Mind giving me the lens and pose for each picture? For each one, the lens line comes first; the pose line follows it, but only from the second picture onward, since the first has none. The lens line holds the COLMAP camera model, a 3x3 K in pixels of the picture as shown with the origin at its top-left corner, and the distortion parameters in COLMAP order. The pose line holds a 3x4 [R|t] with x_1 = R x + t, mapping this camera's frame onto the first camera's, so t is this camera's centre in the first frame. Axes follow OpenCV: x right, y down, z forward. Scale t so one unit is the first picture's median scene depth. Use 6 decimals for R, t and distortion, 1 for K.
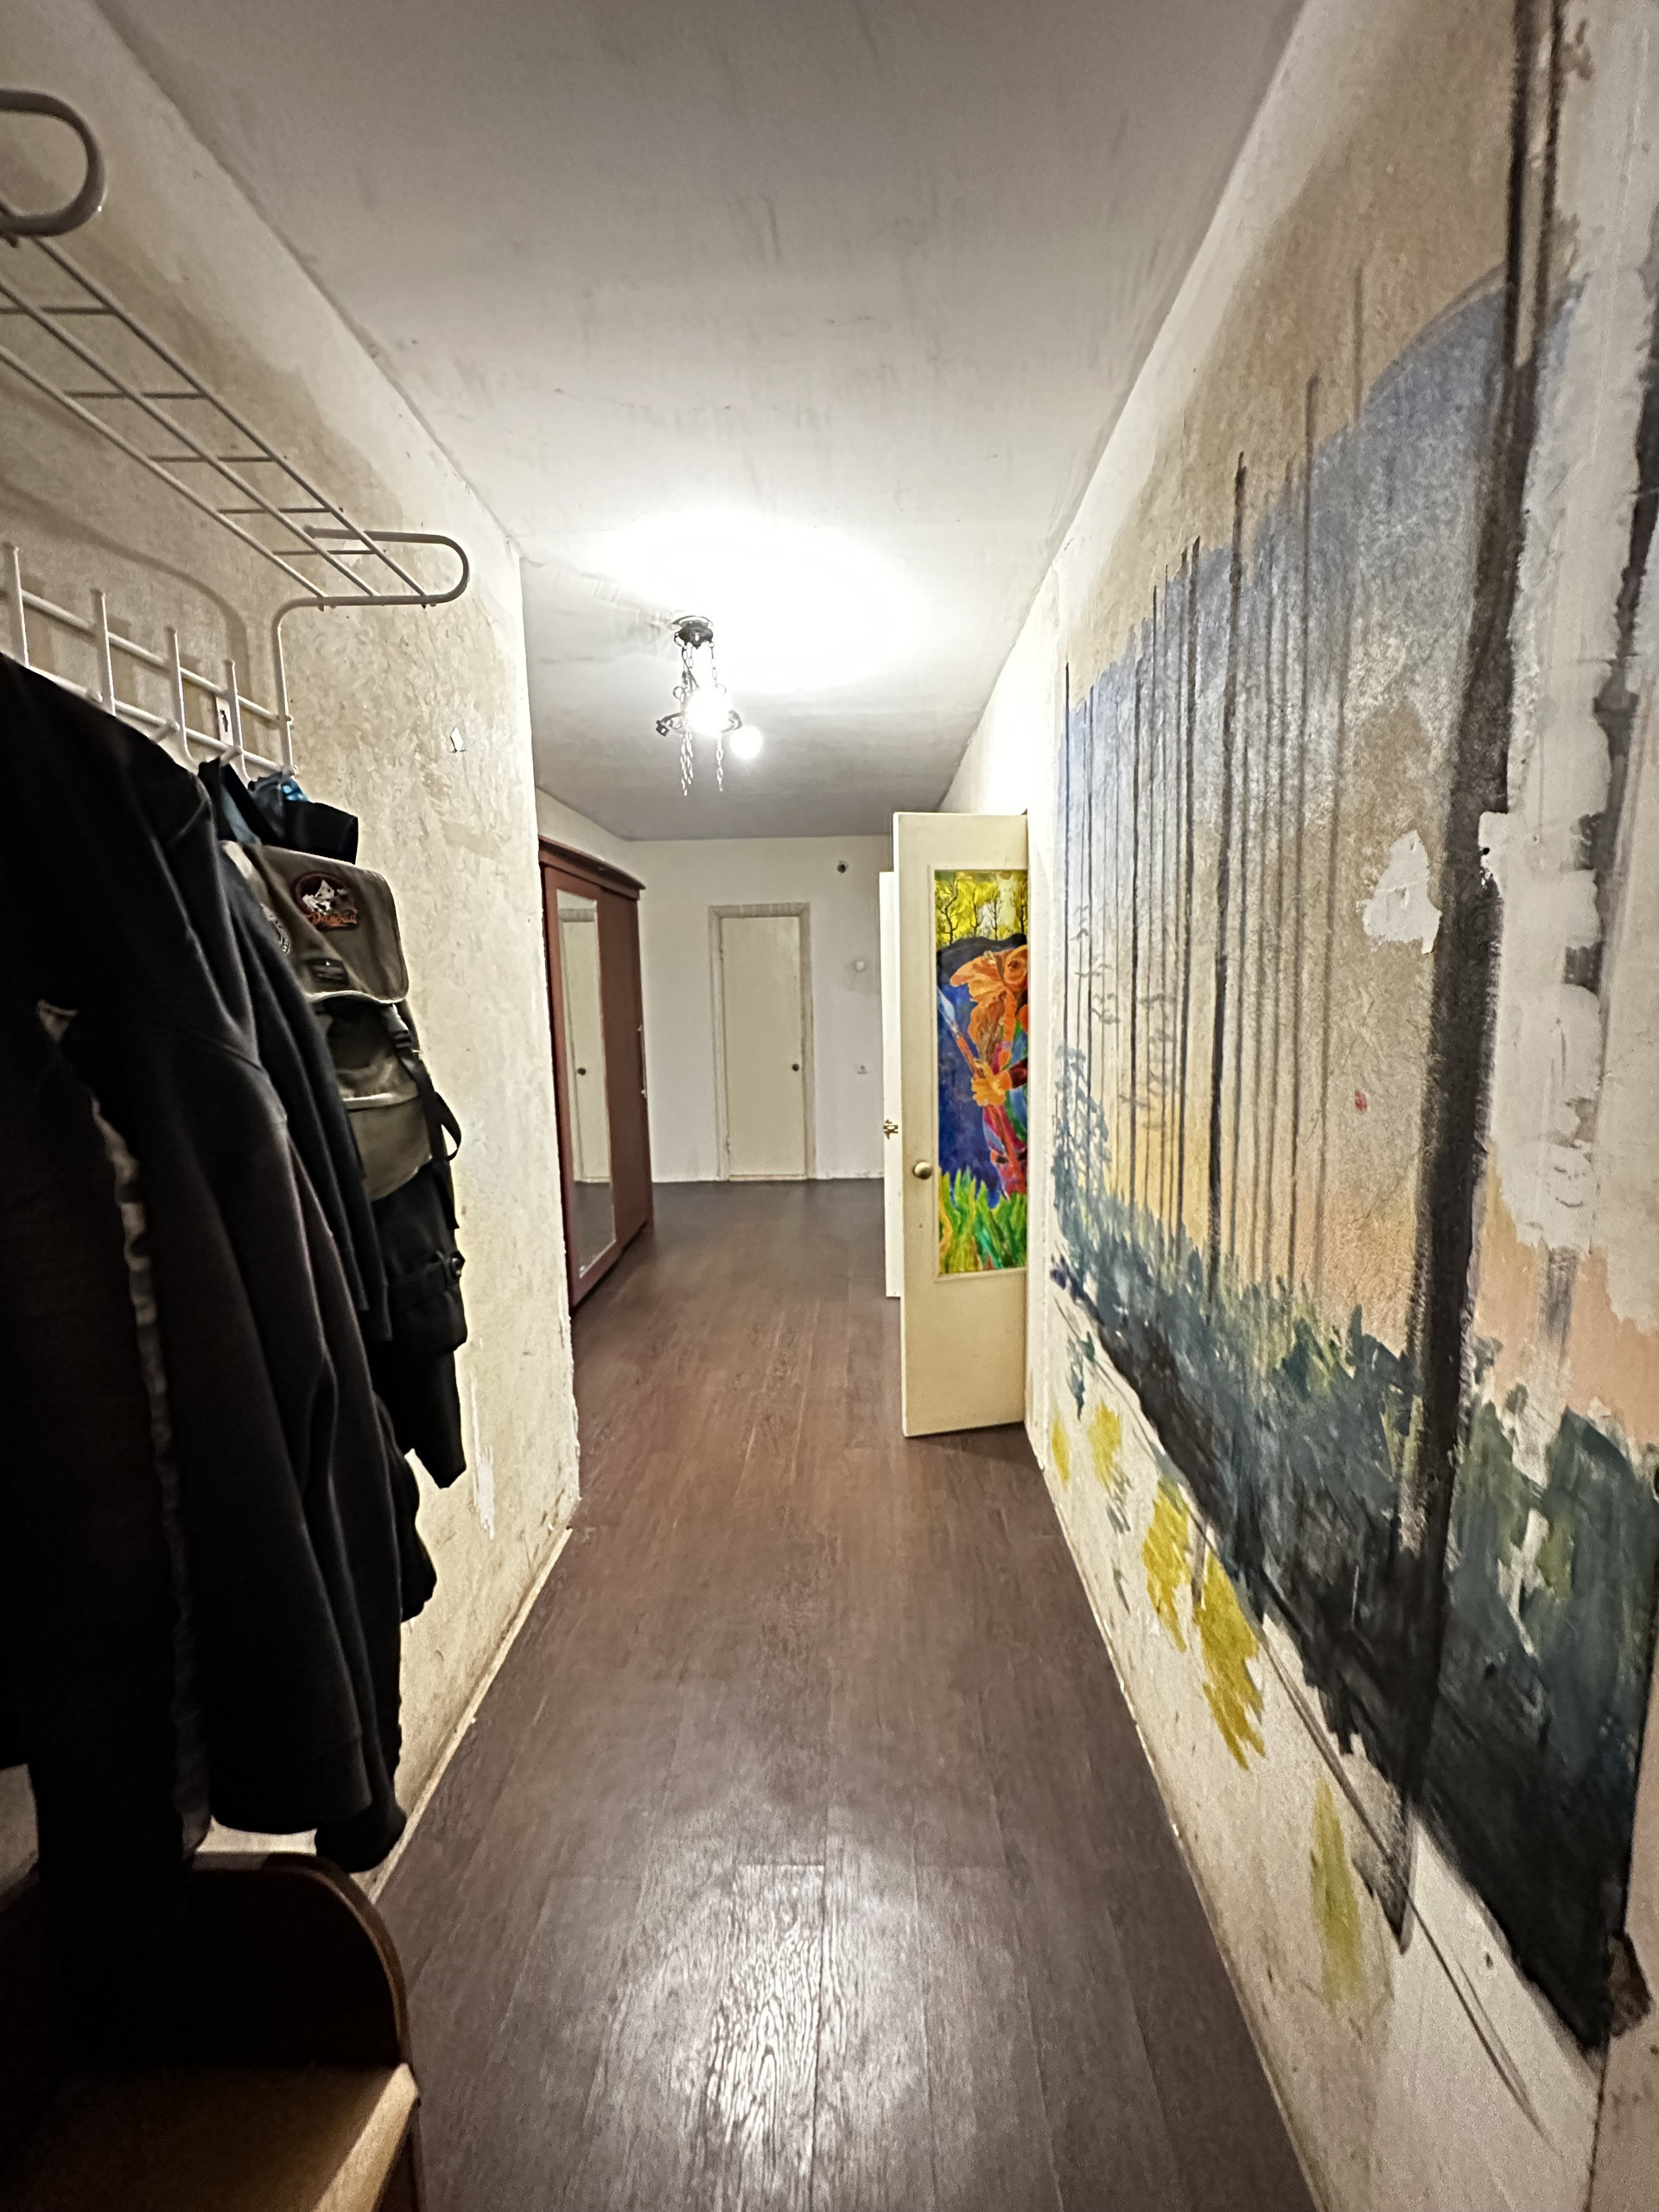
lens RADIAL K [[882.9, 0, 837.7], [0, 882.9, 1102.2], [0, 0, 1]] dist [-0.001726, 0.000681]
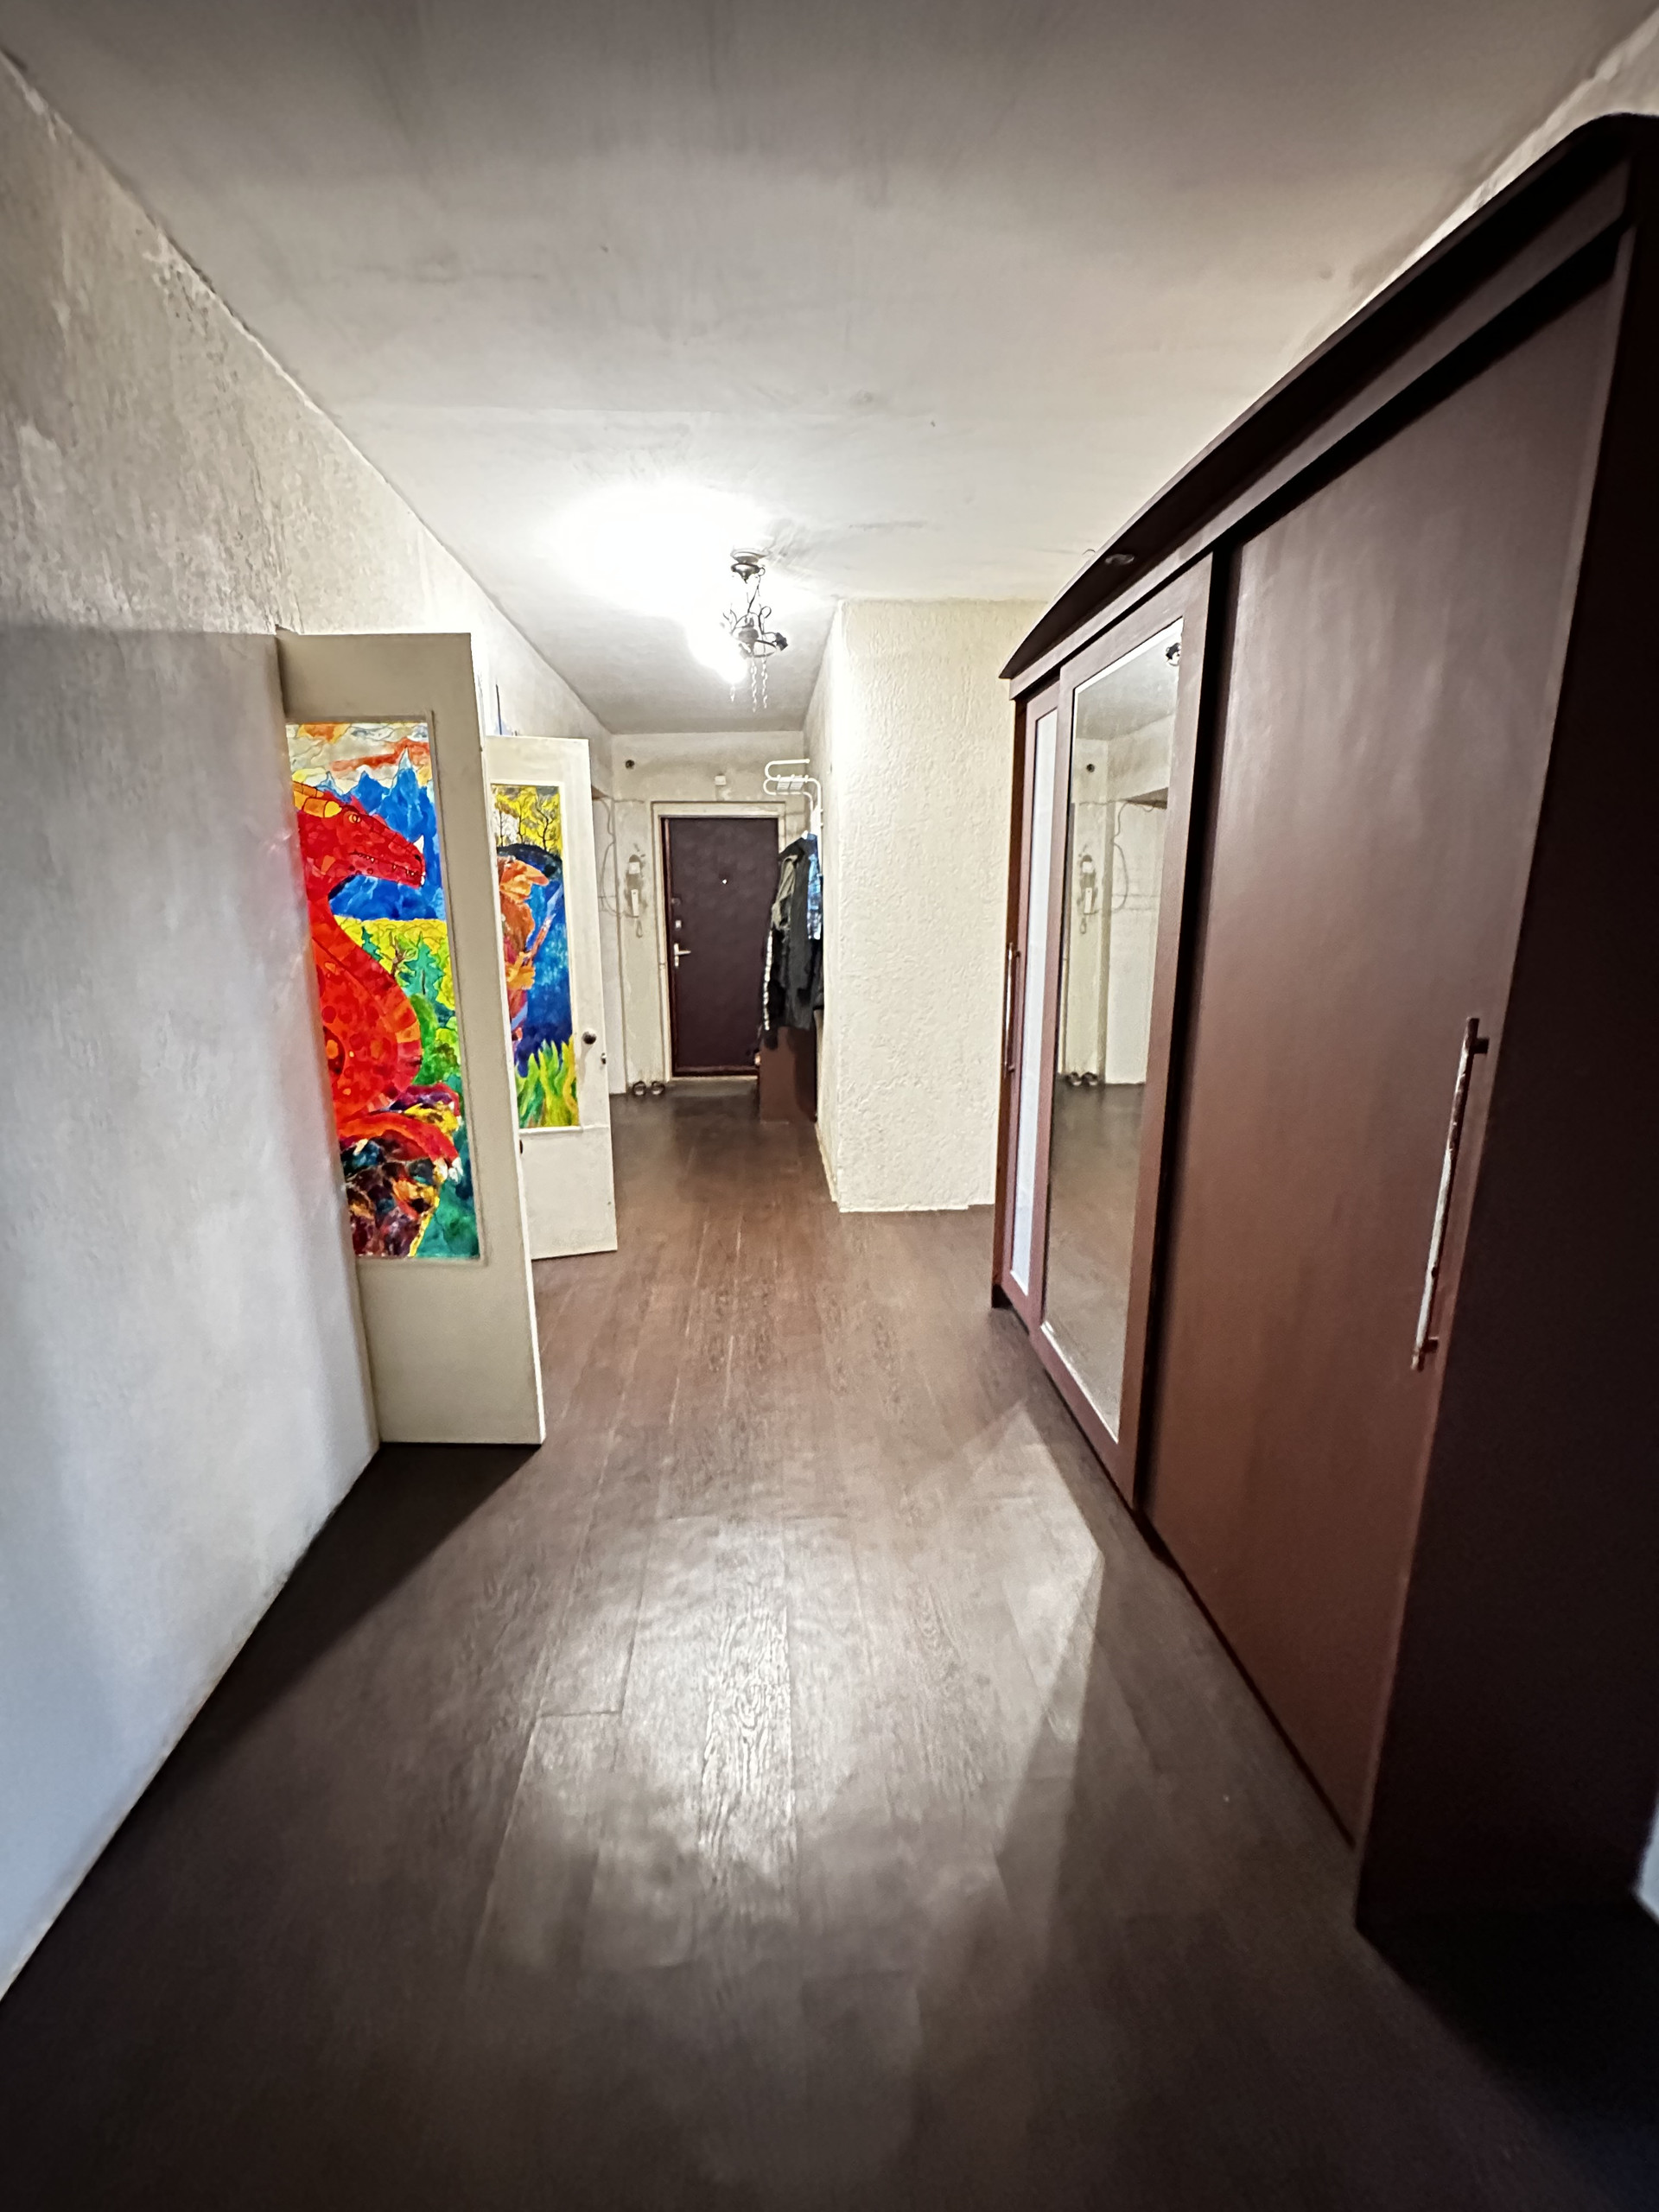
lens RADIAL K [[882.9, 0, 827.5], [0, 882.9, 1101.8], [0, 0, 1]] dist [-0.001726, 0.000681]
pose [[-0.995528, 0.039854, -0.085649, -0.103436], [0.007518, 0.937198, 0.348718, -0.208484], [0.094168, 0.346514, -0.933306, 1.792753]]
